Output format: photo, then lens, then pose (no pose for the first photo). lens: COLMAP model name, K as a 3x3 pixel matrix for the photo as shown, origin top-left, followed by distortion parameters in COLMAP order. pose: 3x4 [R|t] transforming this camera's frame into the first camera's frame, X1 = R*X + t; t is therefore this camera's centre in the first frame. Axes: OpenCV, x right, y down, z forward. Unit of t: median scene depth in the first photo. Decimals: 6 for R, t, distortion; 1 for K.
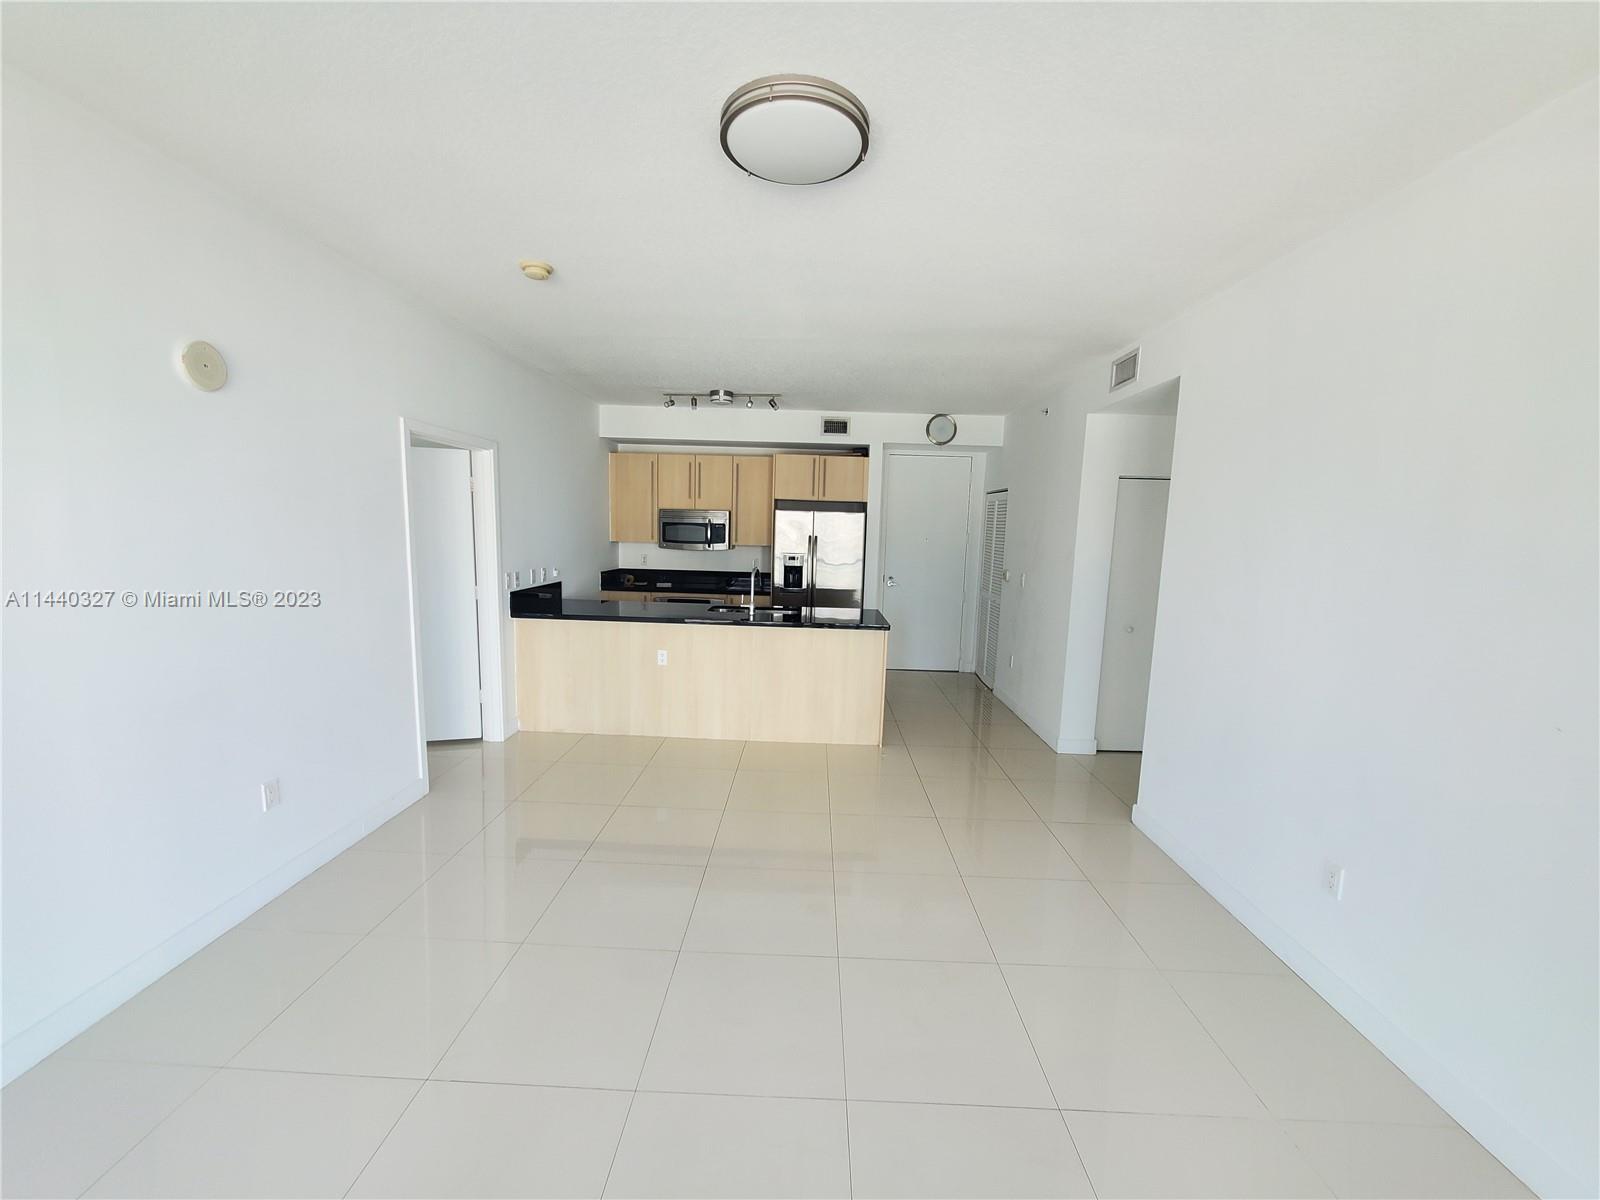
lens RADIAL K [[631.6, 0, 803.7], [0, 631.6, 597.1], [0, 0, 1]] dist [0.007922, 0.000182]
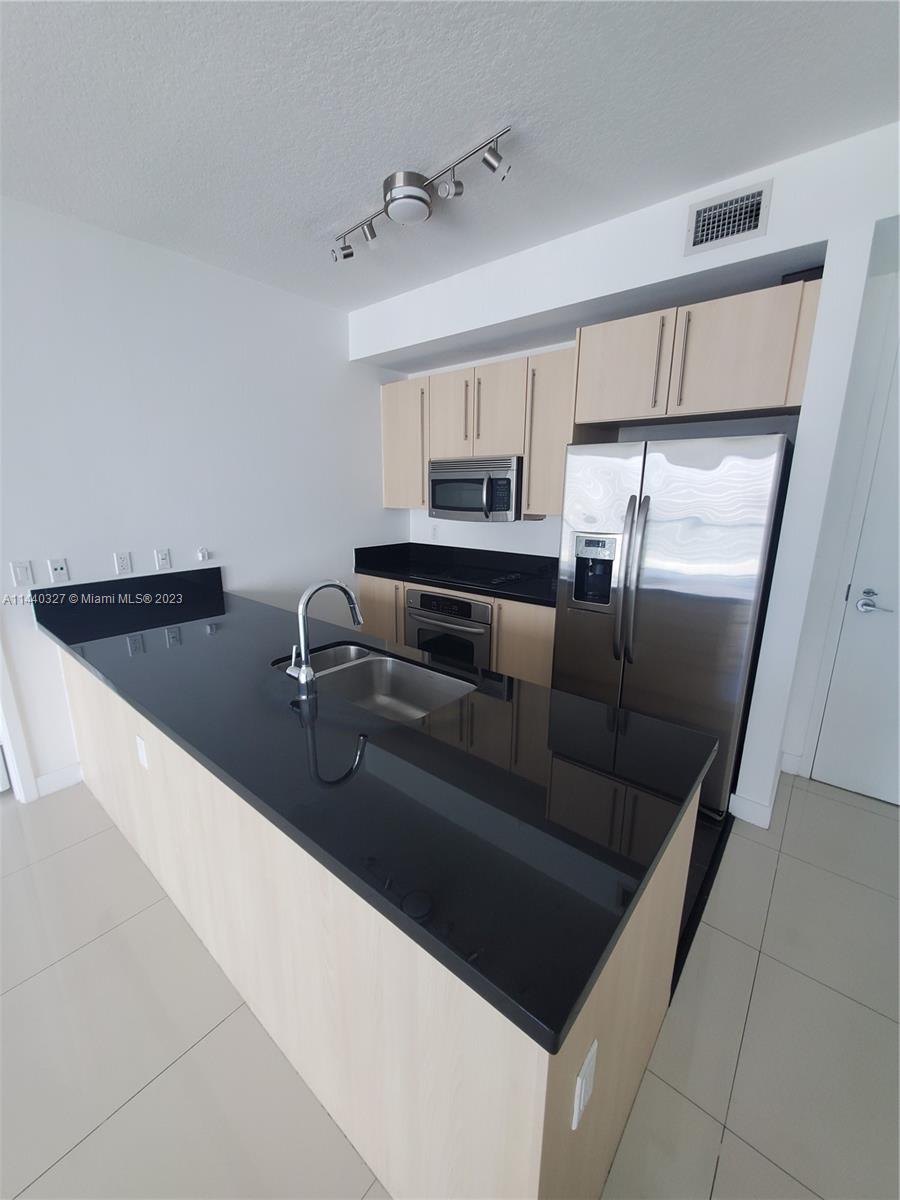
lens RADIAL K [[473.7, 0, 446.4], [0, 473.7, 600.9], [0, 0, 1]] dist [0.007922, 0.000182]
pose [[0.782104, 0.119746, -0.611534, 0.125184], [-0.051081, 0.990380, 0.128601, -0.057829], [0.621050, -0.069342, 0.780697, 0.629259]]
